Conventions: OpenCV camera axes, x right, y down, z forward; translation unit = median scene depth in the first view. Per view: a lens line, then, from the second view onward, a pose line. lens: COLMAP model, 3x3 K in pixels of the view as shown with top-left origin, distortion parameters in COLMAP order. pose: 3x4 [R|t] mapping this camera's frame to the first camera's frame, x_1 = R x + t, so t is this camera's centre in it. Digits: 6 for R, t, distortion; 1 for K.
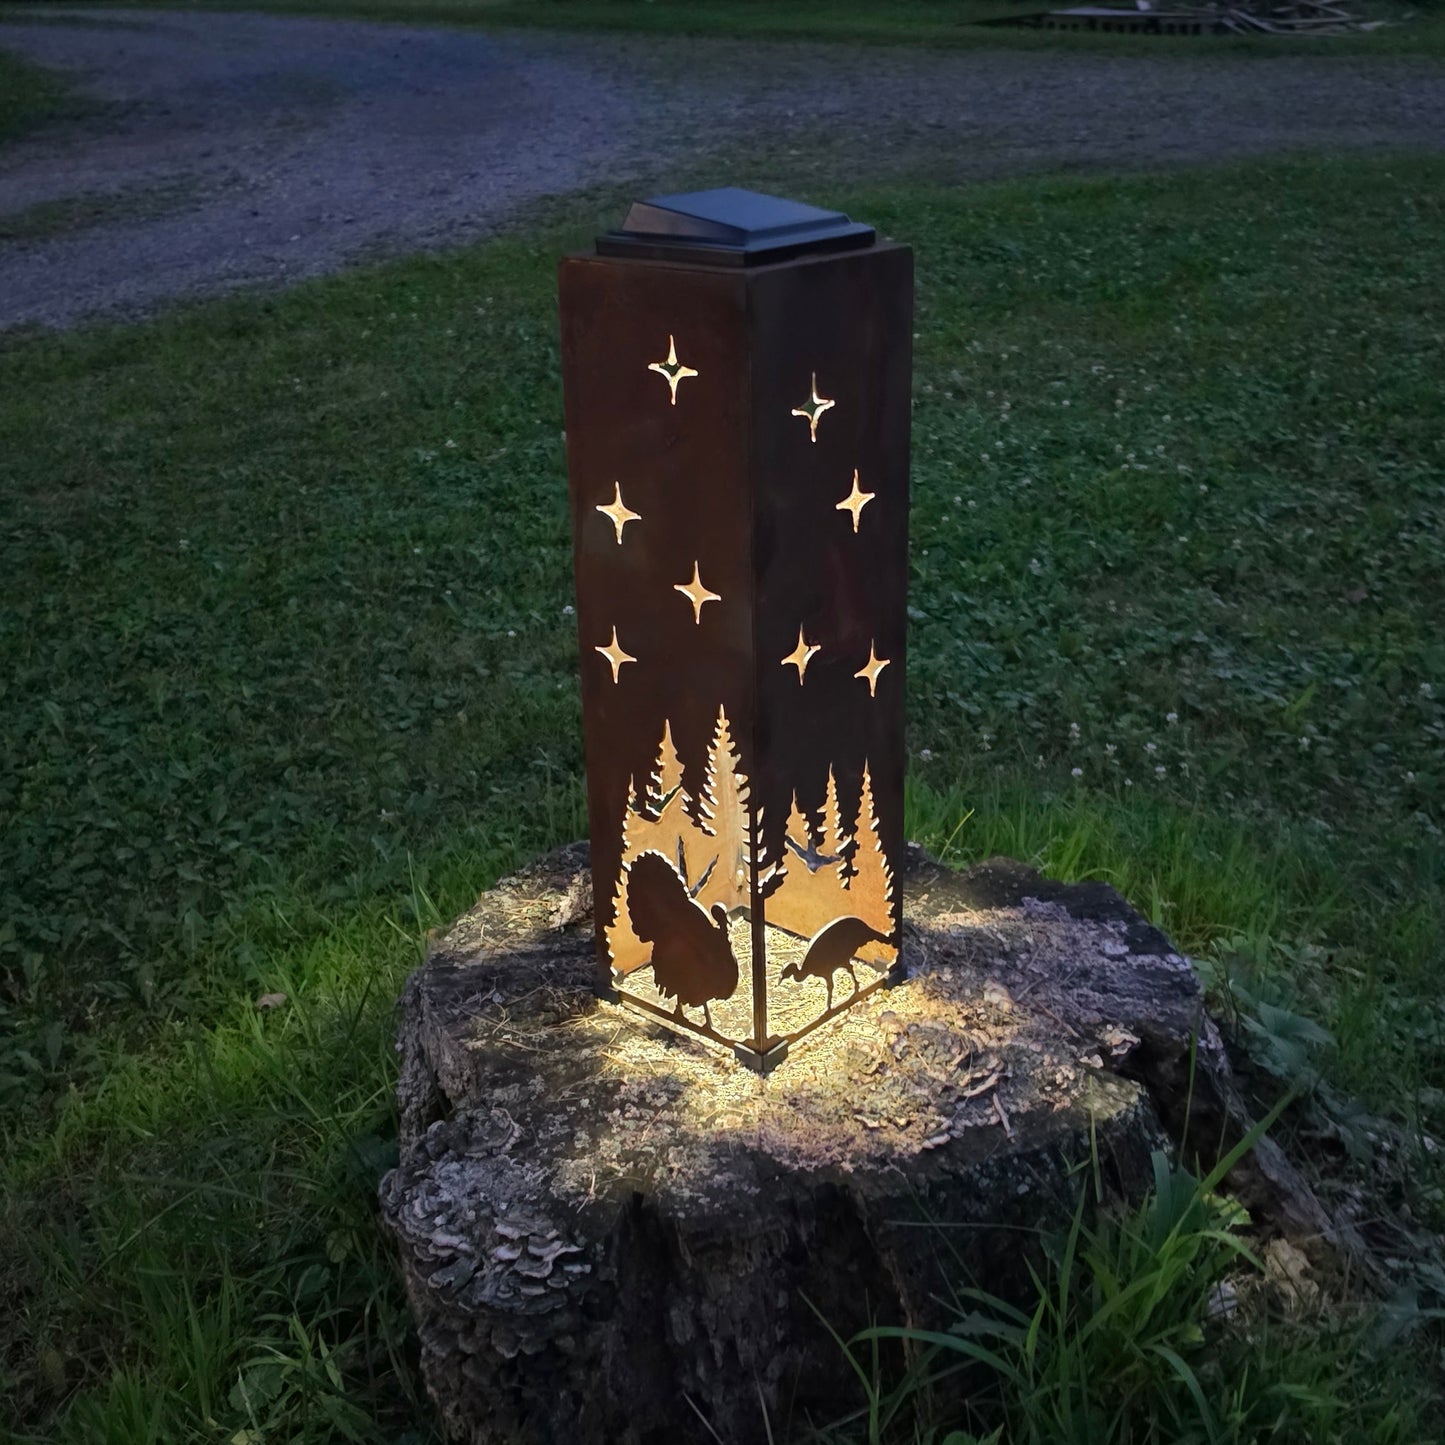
lens RADIAL K [[1733.5, 0, 698.9], [0, 1733.5, 719.6], [0, 0, 1]] dist [0.103500, -0.202811]
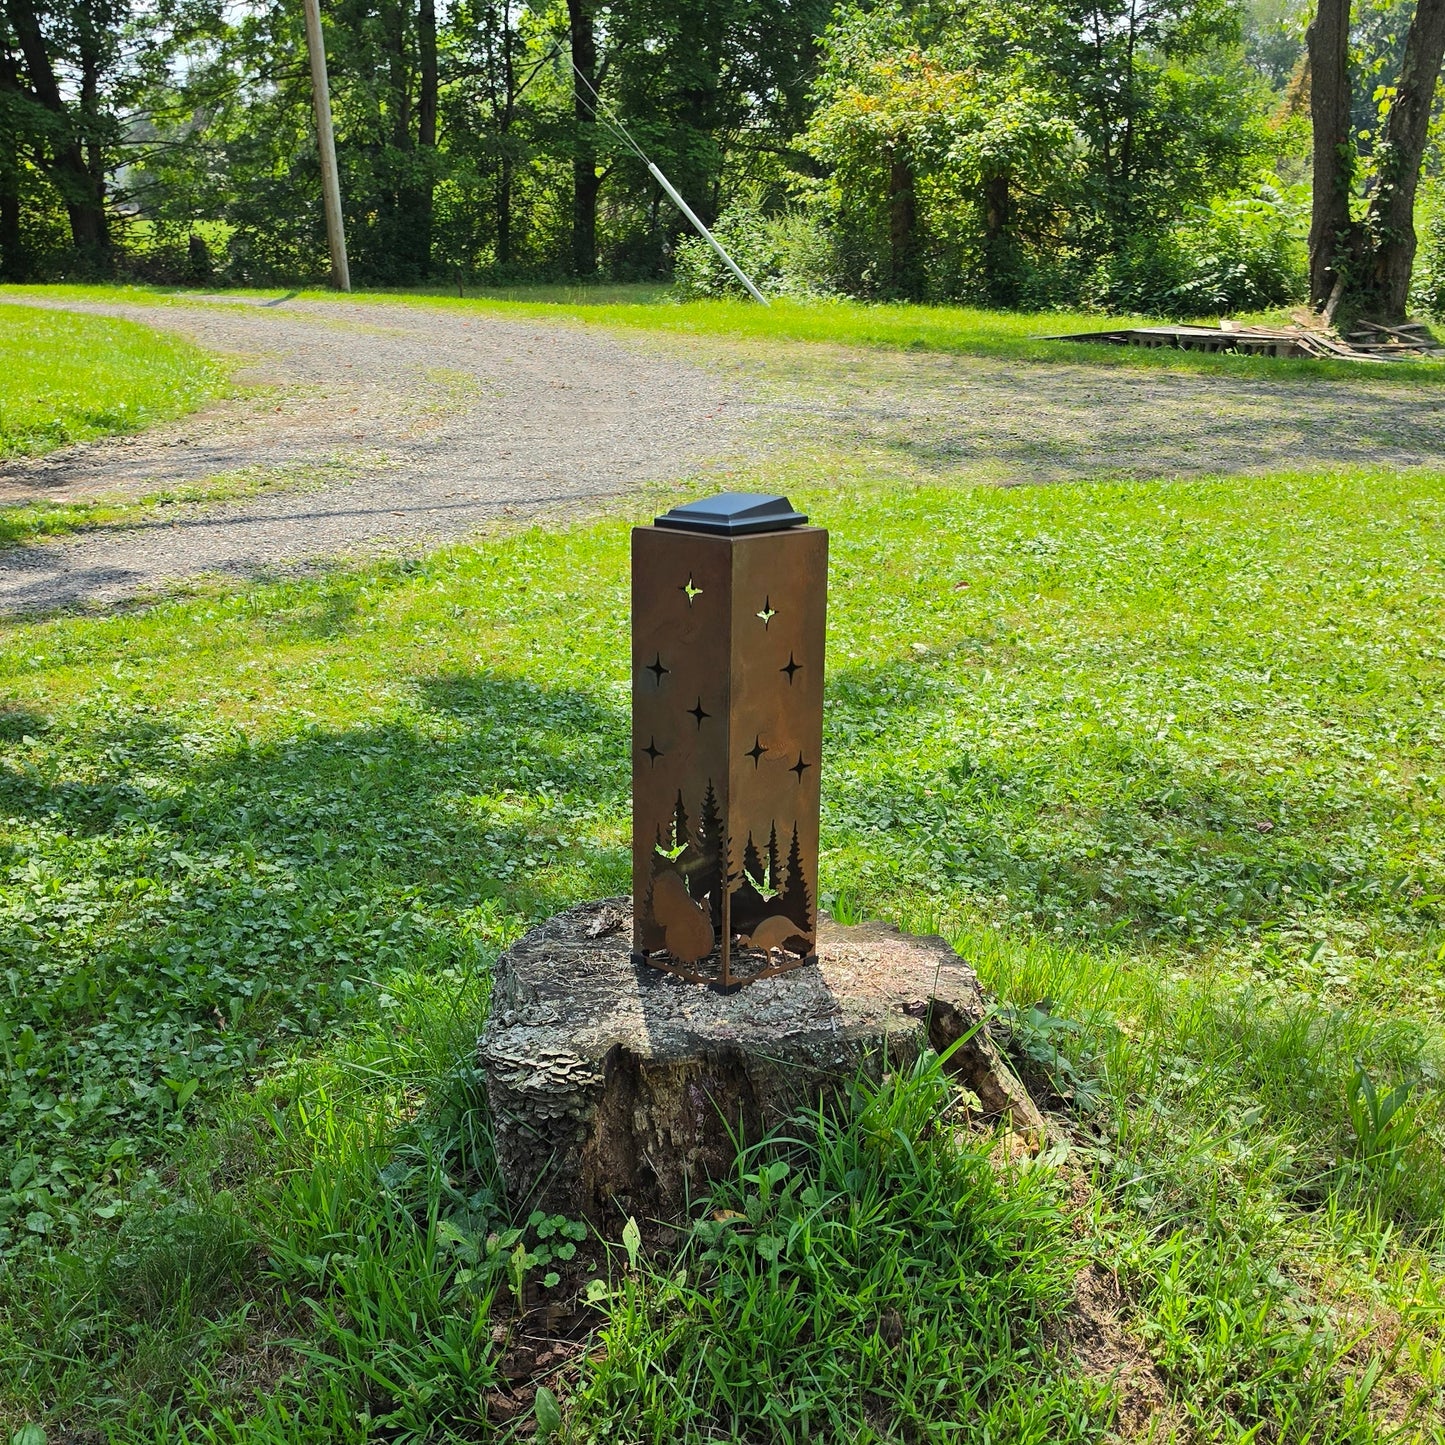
lens RADIAL K [[1859.4, 0, 679.2], [0, 1859.4, 863.7], [0, 0, 1]] dist [0.138766, -0.266596]
pose [[0.995966, 0.052297, -0.072913, 0.075781], [-0.058515, 0.994582, -0.085926, 0.120730], [0.068024, 0.089846, 0.993630, -0.447666]]
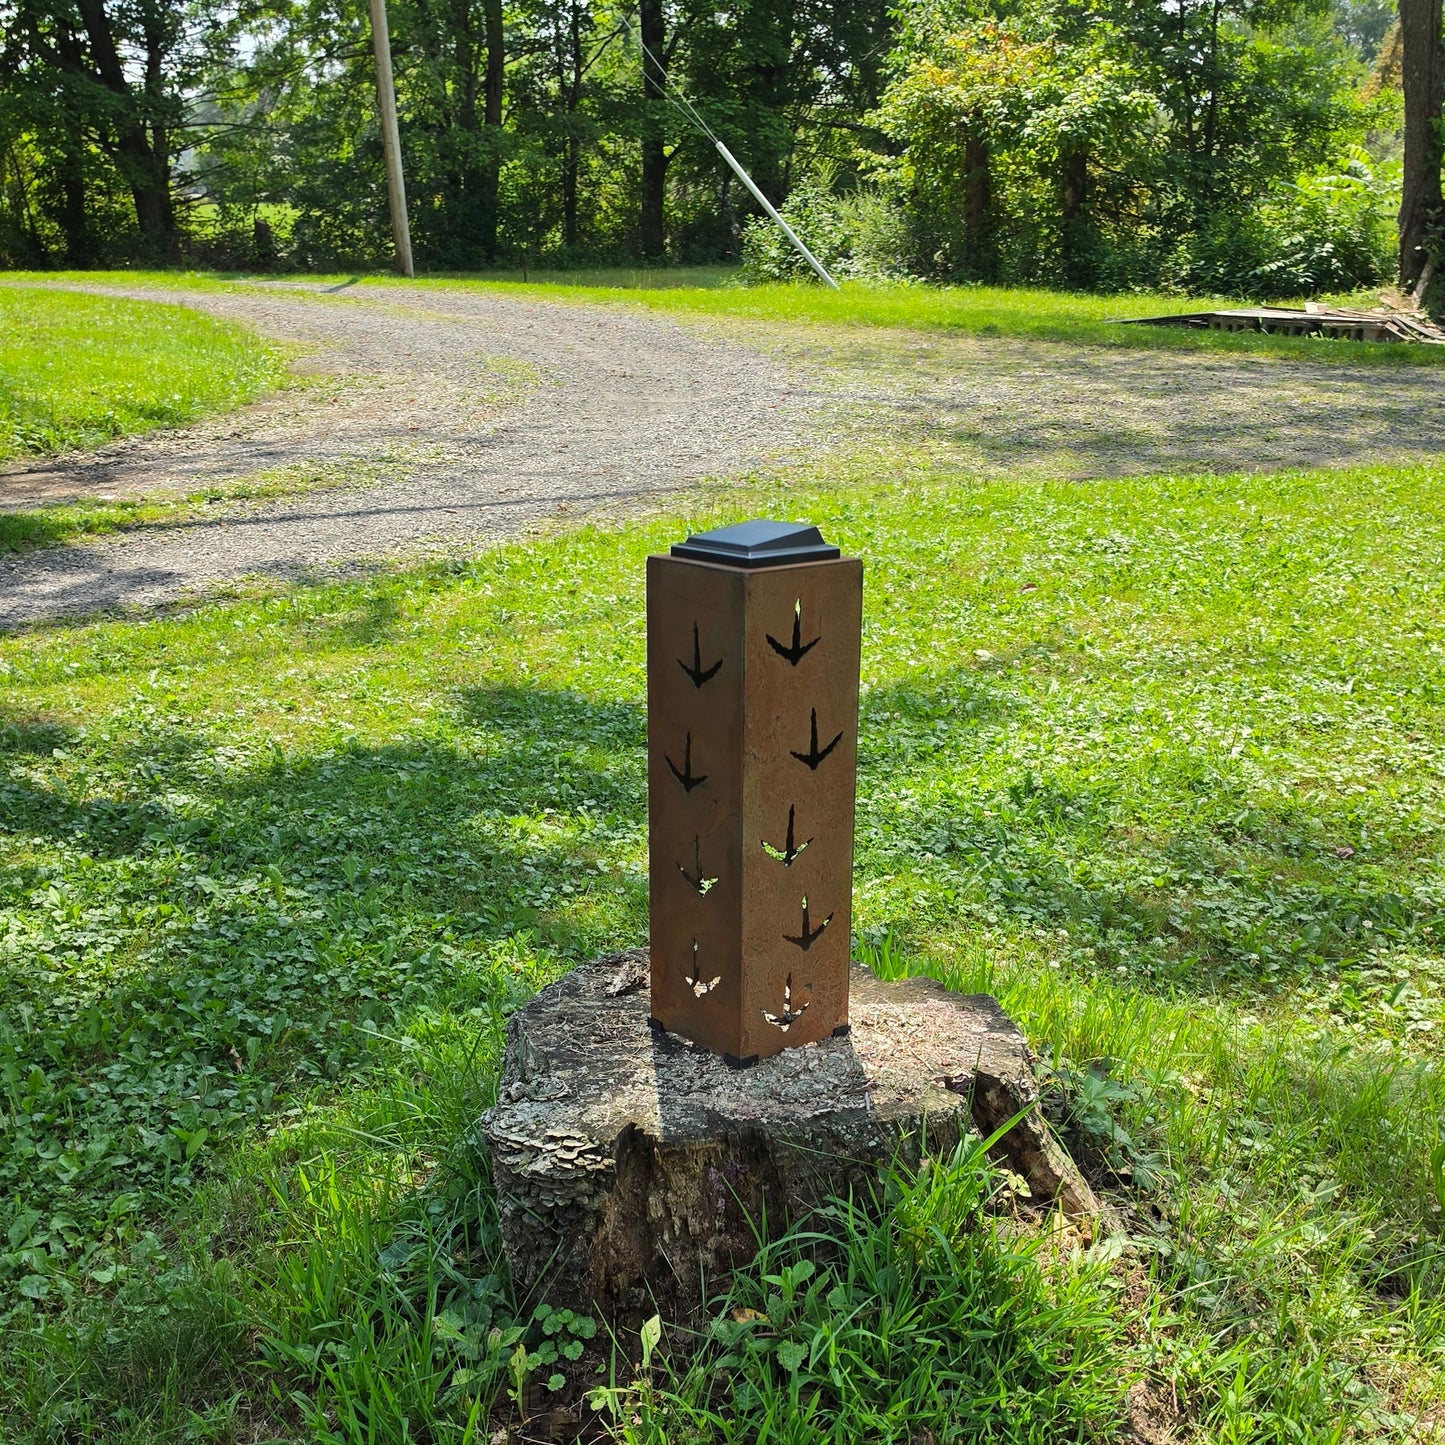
lens RADIAL K [[1839.2, 0, 696.6], [0, 1839.2, 910.4], [0, 0, 1]] dist [0.132664, -0.239909]
pose [[0.993008, 0.059928, -0.101707, 0.092140], [-0.065112, 0.996702, -0.048436, 0.073363], [0.098469, 0.054720, 0.993635, -0.360163]]
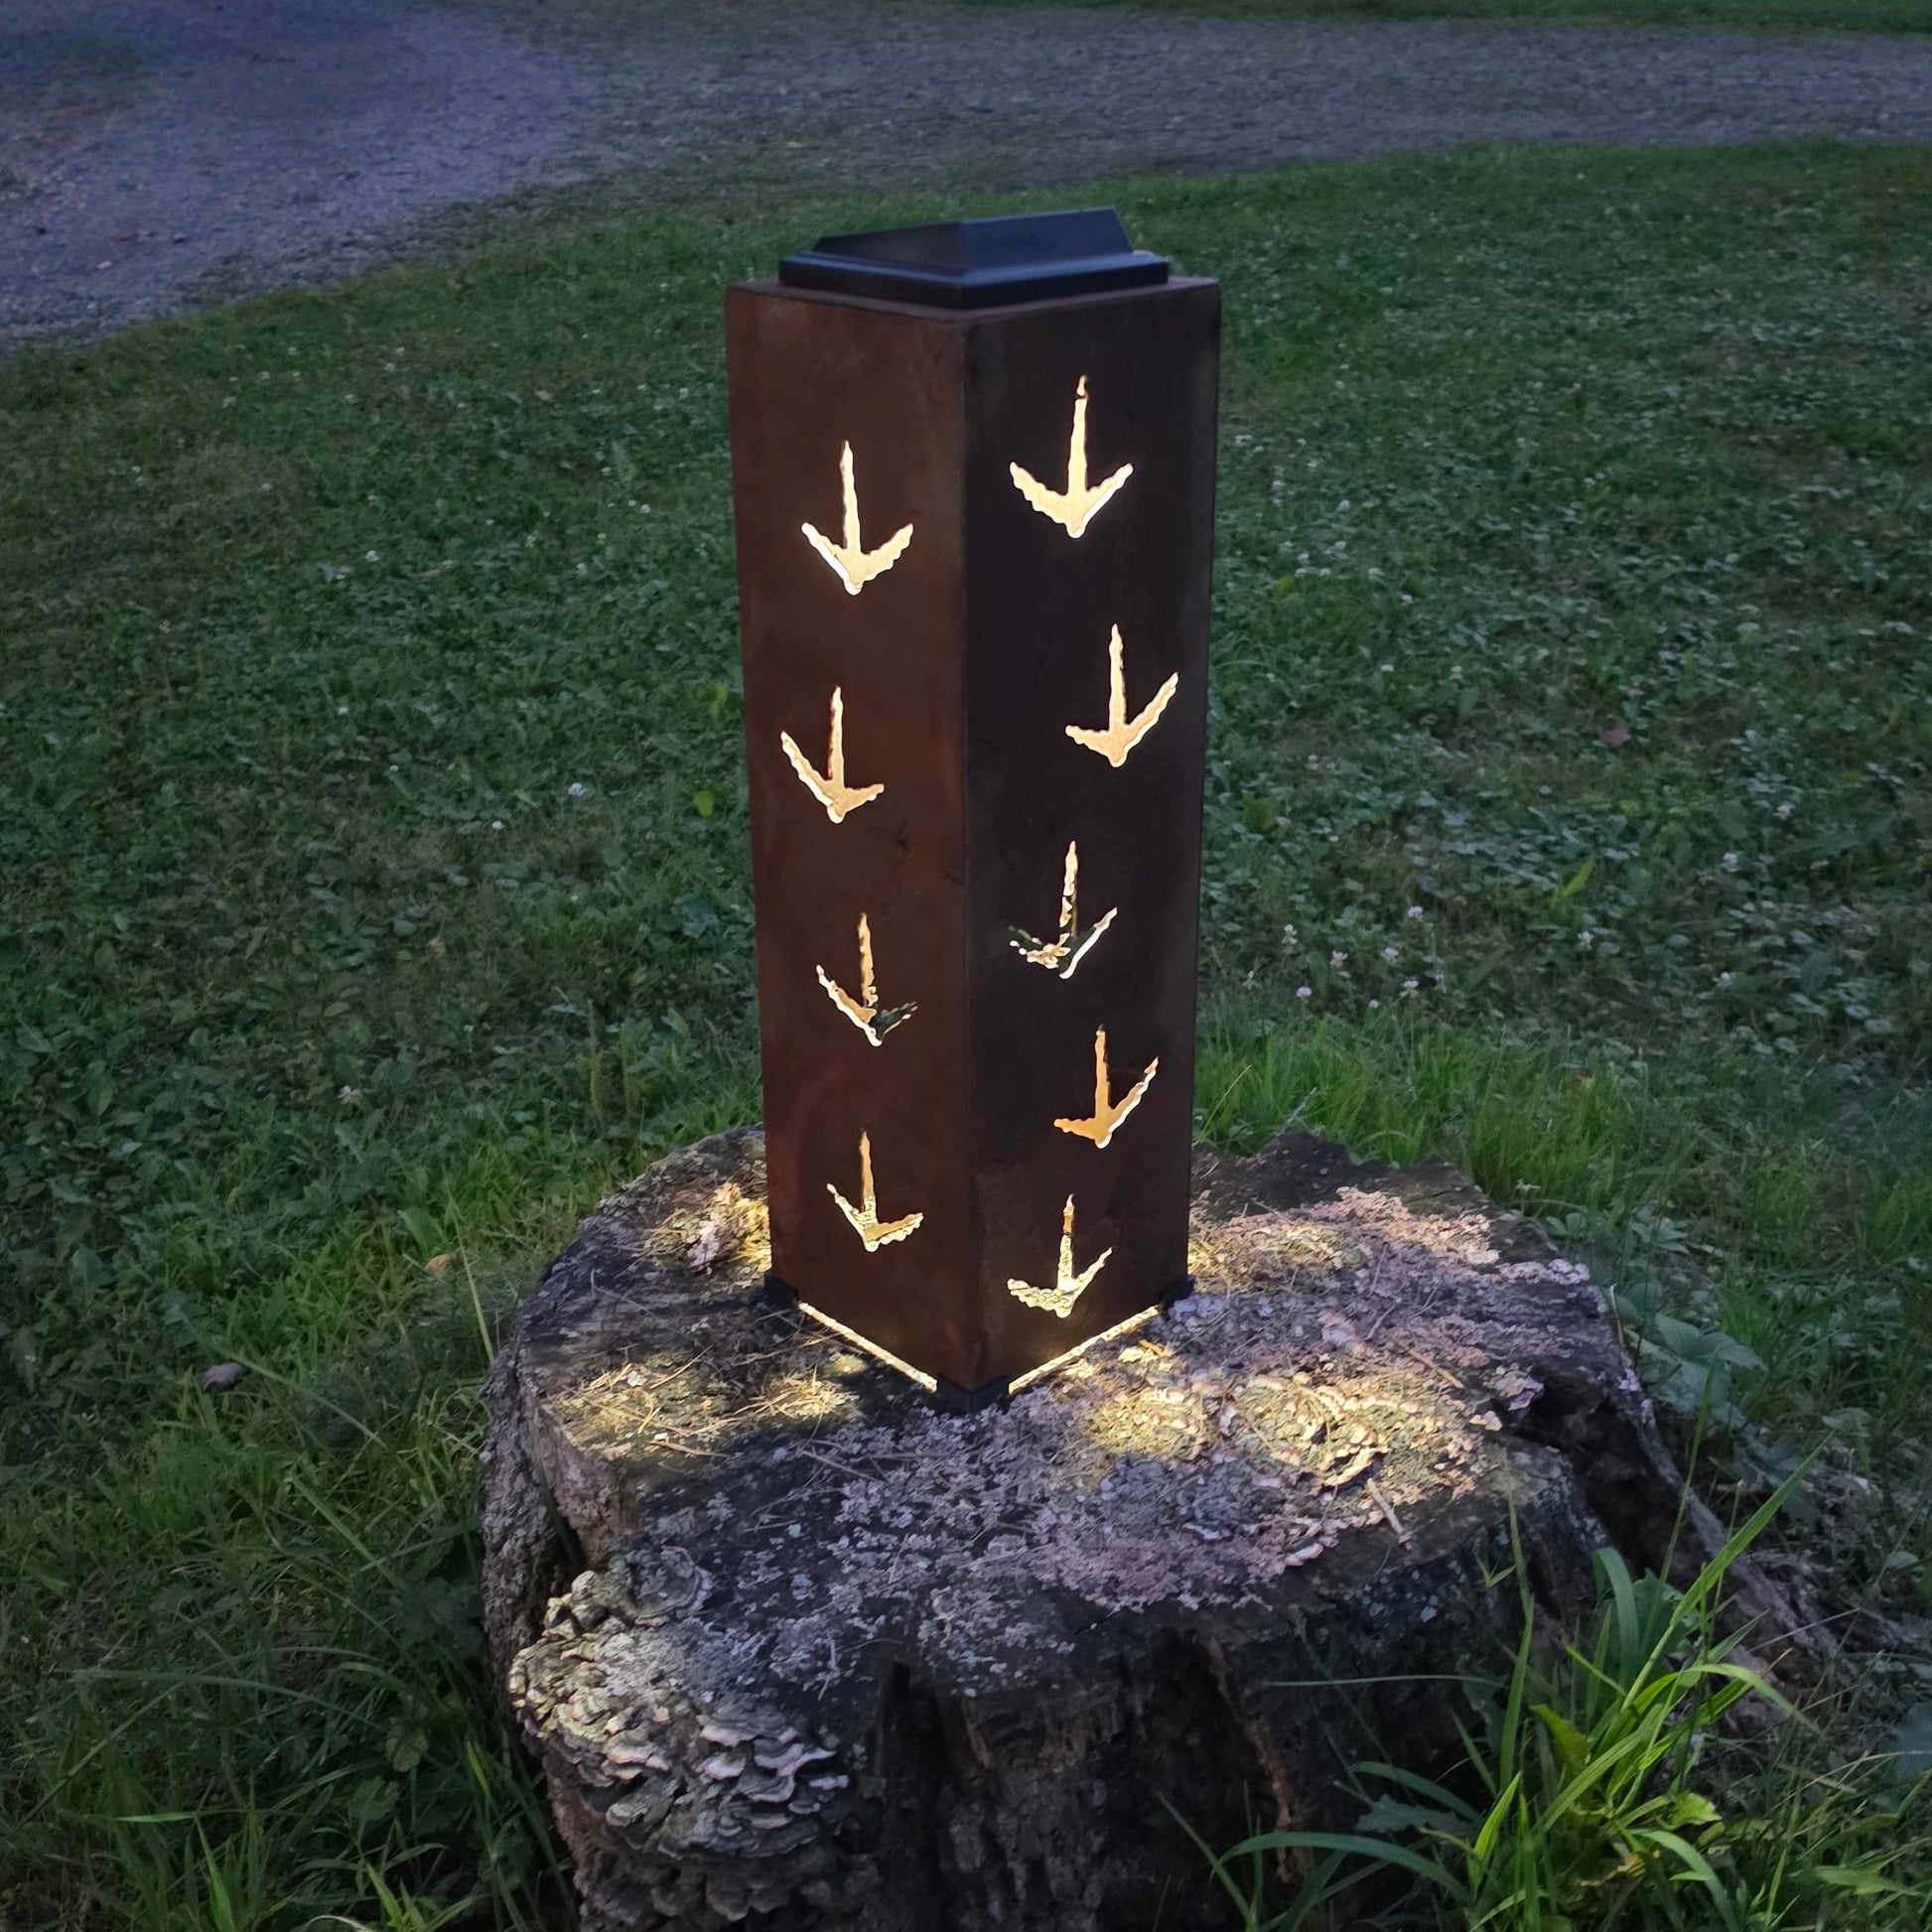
lens RADIAL K [[2307.3, 0, 905.5], [0, 2307.3, 959.4], [0, 0, 1]] dist [0.098323, -0.194157]
pose [[0.992695, -0.039554, 0.113983, -0.061594], [0.036920, 0.999002, 0.025135, -0.014621], [-0.114863, -0.020743, 0.993165, 0.044366]]
